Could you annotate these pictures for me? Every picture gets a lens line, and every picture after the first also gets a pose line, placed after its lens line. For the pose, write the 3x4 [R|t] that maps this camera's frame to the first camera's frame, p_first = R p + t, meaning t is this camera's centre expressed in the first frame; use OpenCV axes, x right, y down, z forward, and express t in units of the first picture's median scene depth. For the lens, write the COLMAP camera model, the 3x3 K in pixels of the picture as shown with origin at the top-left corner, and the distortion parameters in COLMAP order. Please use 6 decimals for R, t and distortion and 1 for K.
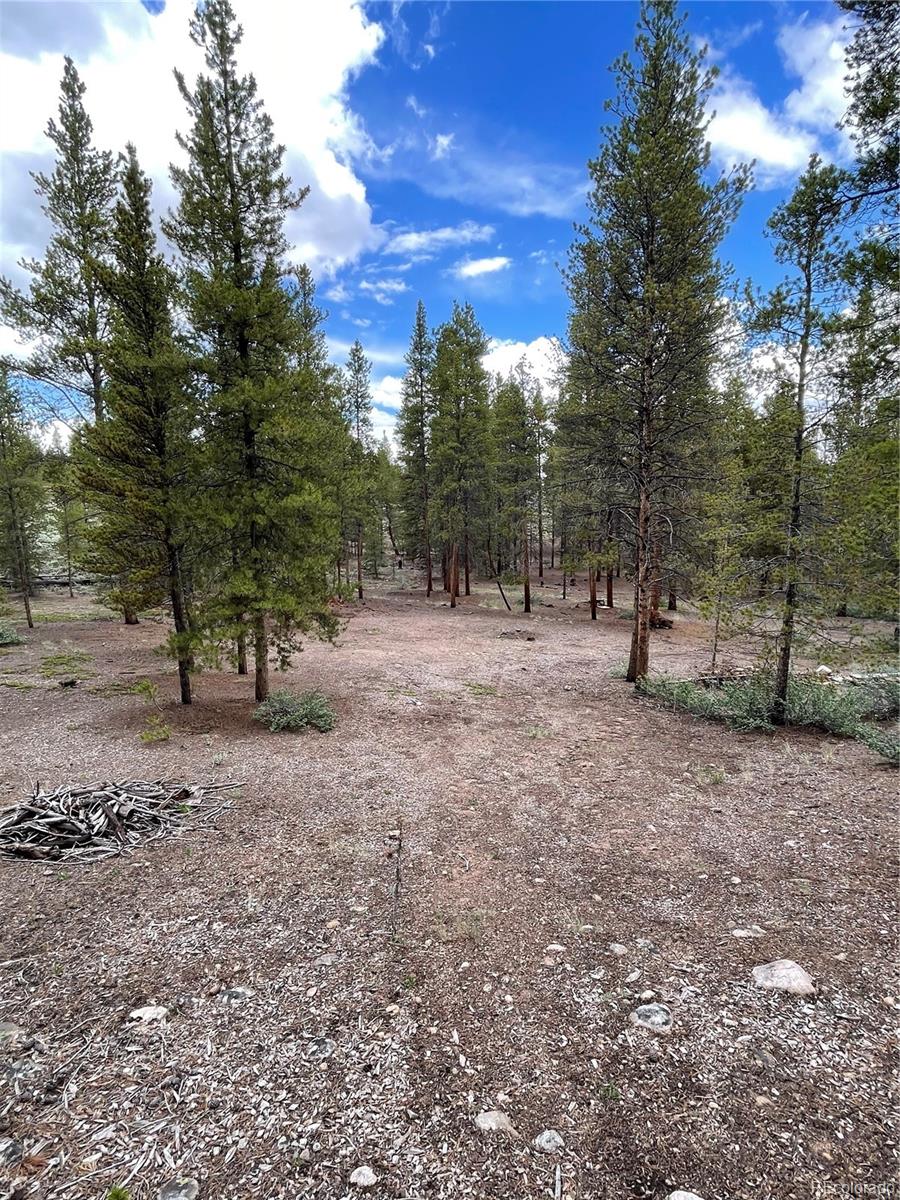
lens RADIAL K [[618.7, 0, 453.0], [0, 618.7, 602.4], [0, 0, 1]] dist [-0.001317, -0.000805]
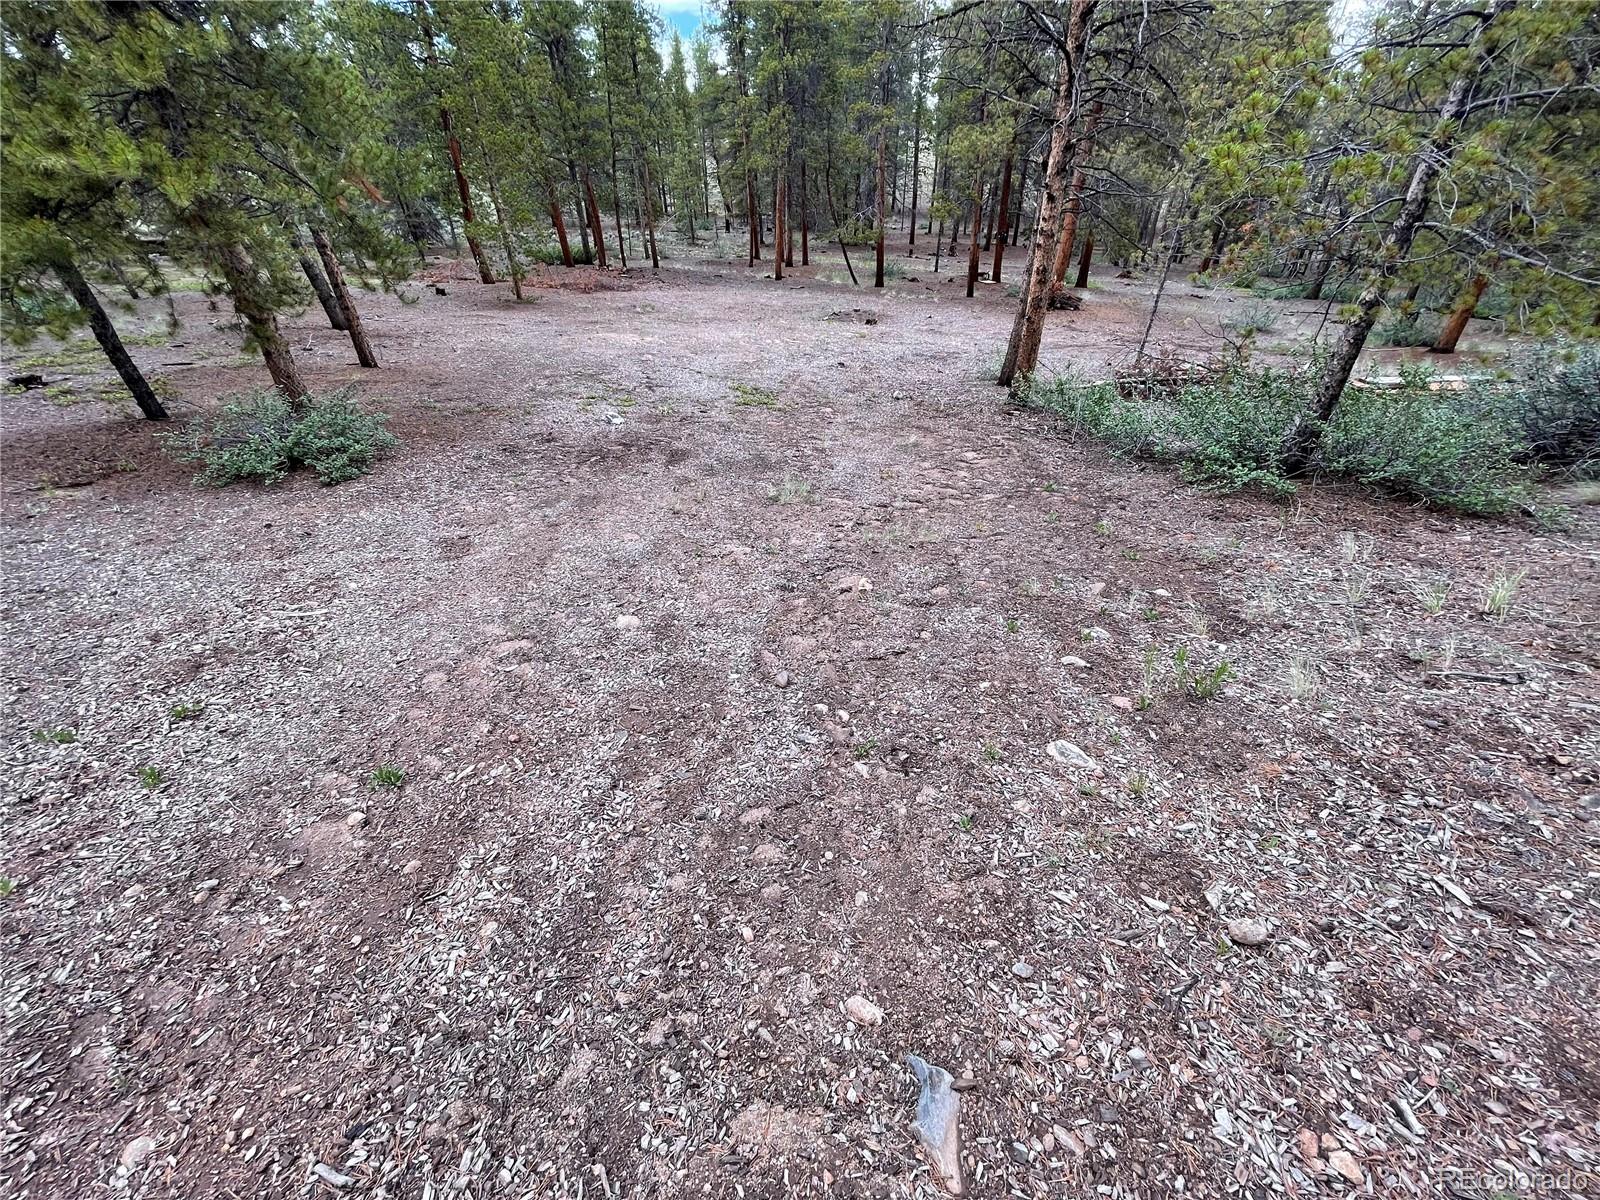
lens RADIAL K [[642.9, 0, 800.3], [0, 642.9, 597.2], [0, 0, 1]] dist [-0.001444, -0.000673]
pose [[0.999596, 0.016215, -0.023350, 0.118460], [-0.004693, 0.904237, 0.427005, 0.053683], [0.028038, -0.426723, 0.903948, 0.376696]]
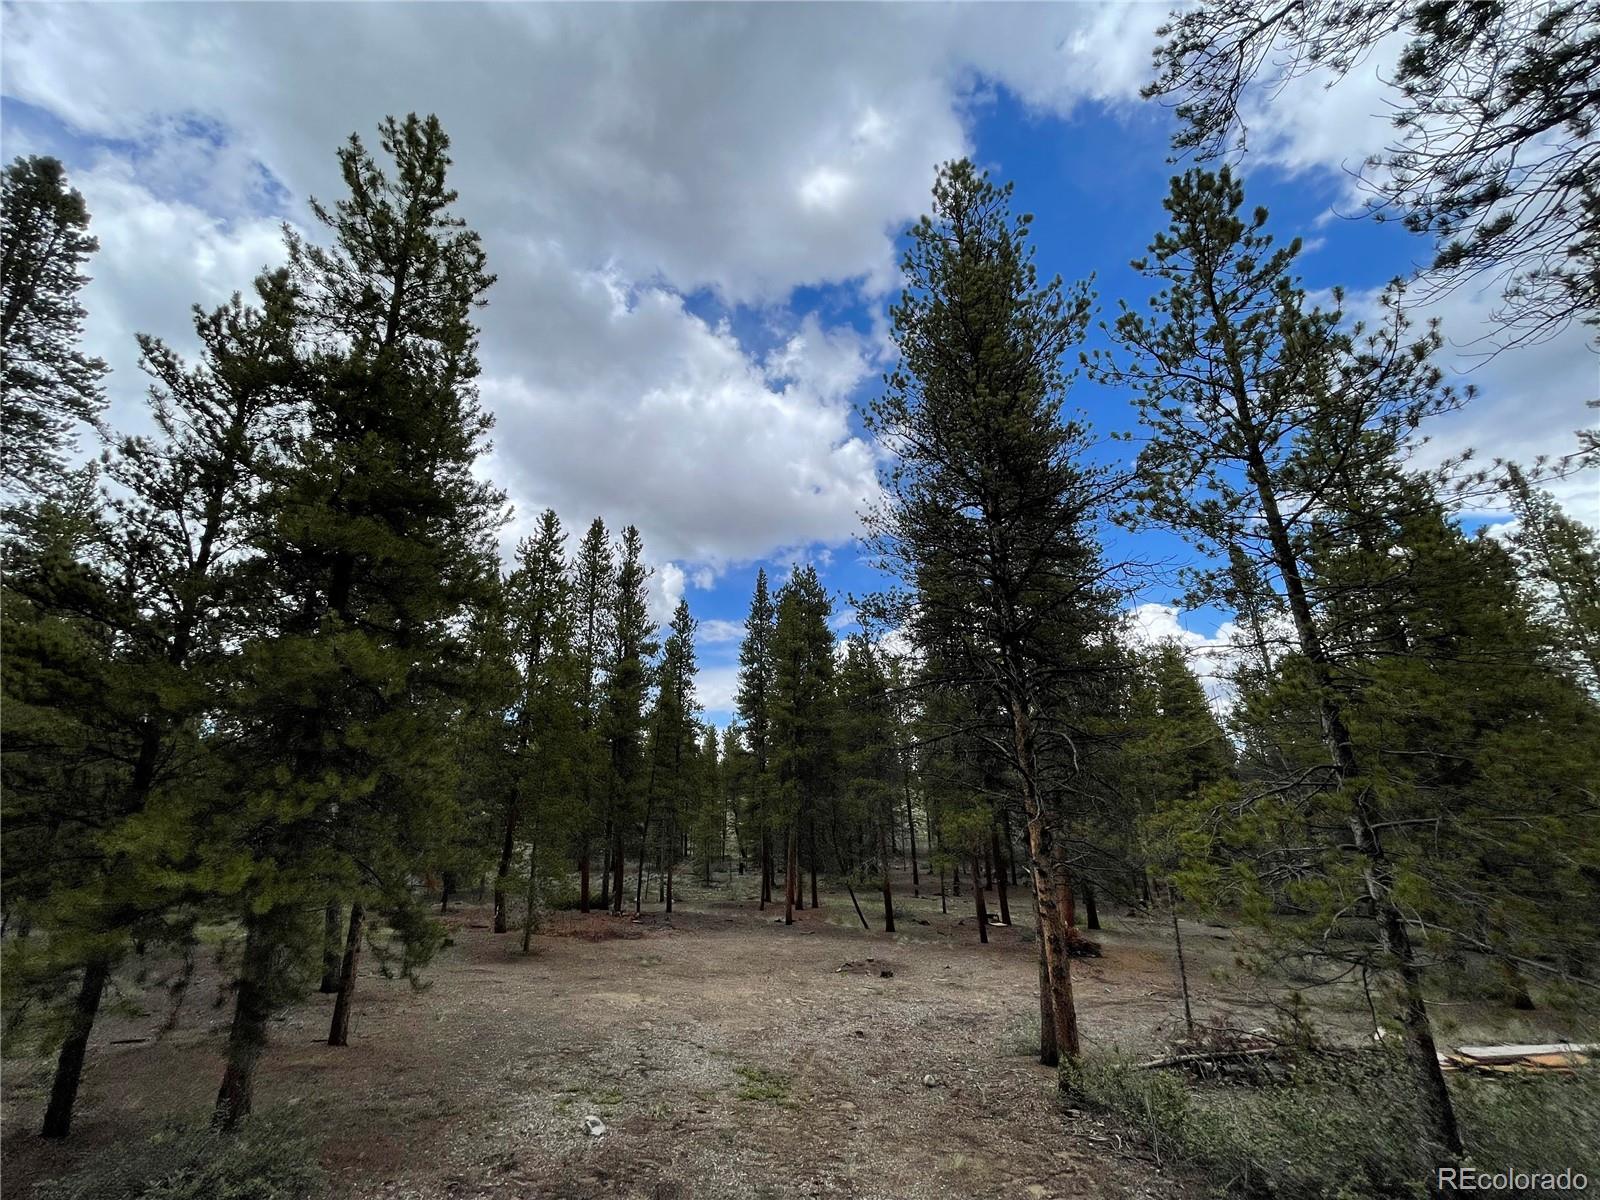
lens RADIAL K [[642.9, 0, 800.3], [0, 642.9, 597.2], [0, 0, 1]] dist [-0.001444, -0.000673]
pose [[0.999194, -0.019049, -0.035346, 0.114076], [0.000845, 0.890079, -0.455806, 0.023945], [0.040143, 0.455409, 0.889377, 0.361344]]
